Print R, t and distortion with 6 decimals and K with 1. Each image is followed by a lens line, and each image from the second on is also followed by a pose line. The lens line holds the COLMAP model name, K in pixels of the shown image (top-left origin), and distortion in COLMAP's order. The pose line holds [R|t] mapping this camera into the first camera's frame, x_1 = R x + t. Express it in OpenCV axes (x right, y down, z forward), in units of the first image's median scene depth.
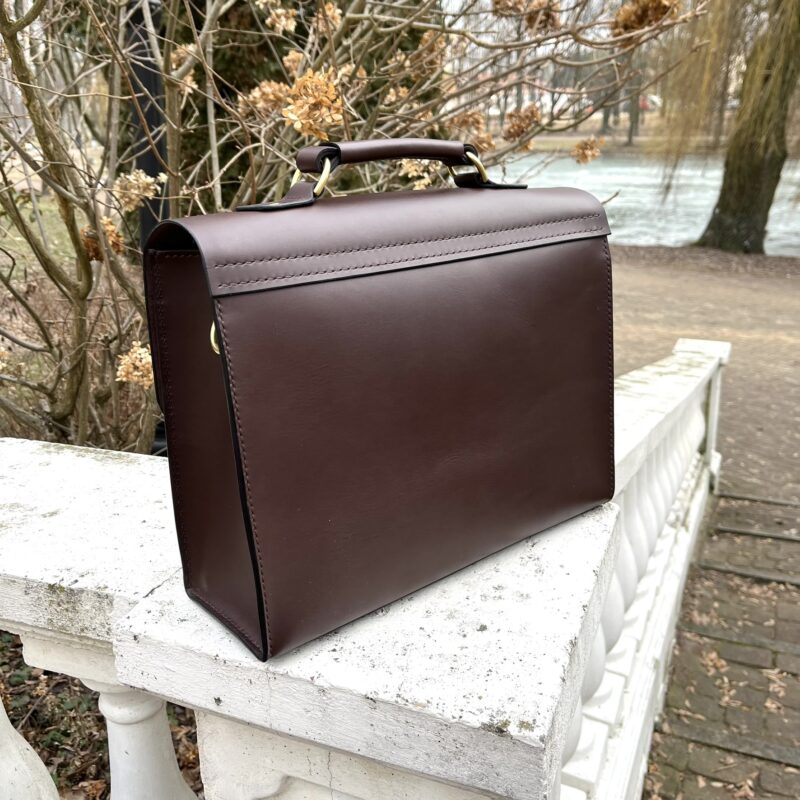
lens RADIAL K [[817.5, 0, 400.5], [0, 817.5, 356.3], [0, 0, 1]] dist [0.031576, -0.042011]
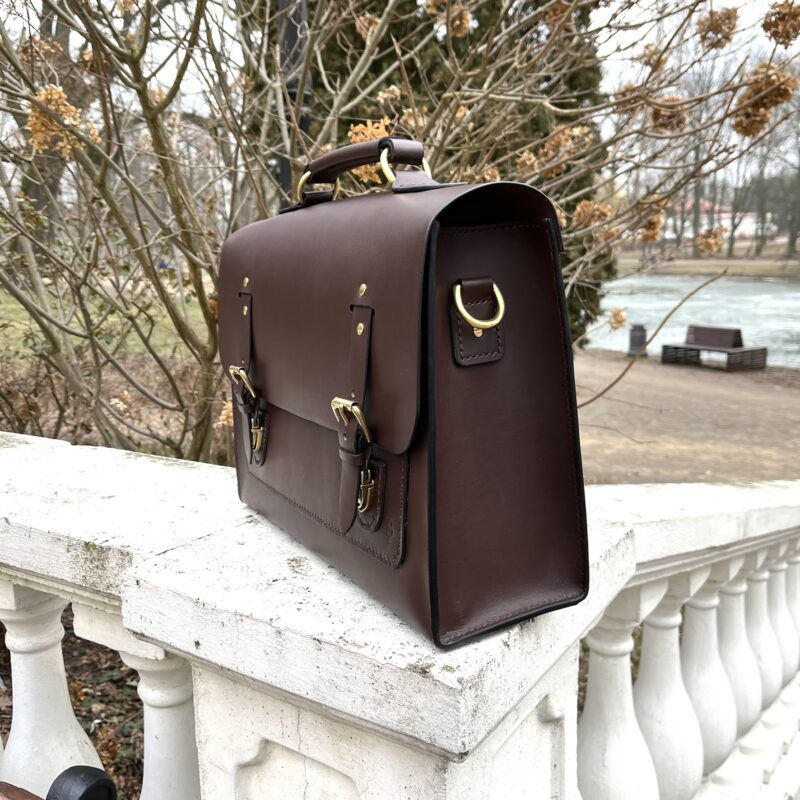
lens RADIAL K [[817.5, 0, 400.5], [0, 817.5, 356.3], [0, 0, 1]] dist [0.031576, -0.042011]
pose [[0.979196, 0.029894, -0.200705, 0.184007], [-0.058349, 0.988796, -0.137395, 0.133517], [0.194349, 0.146247, 0.969969, -0.038383]]
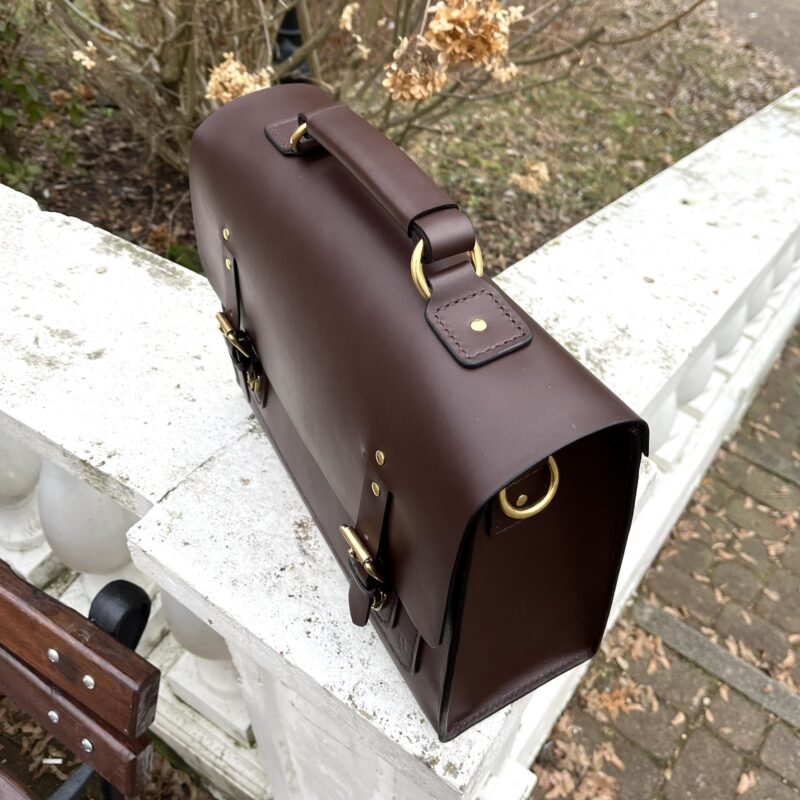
lens RADIAL K [[823.9, 0, 399.1], [0, 823.9, 350.3], [0, 0, 1]] dist [0.013773, 0.003650]
pose [[0.972969, 0.189074, -0.132601, 0.080167], [-0.102807, 0.868774, 0.484419, -0.353958], [0.206791, -0.457692, 0.864728, 0.188056]]
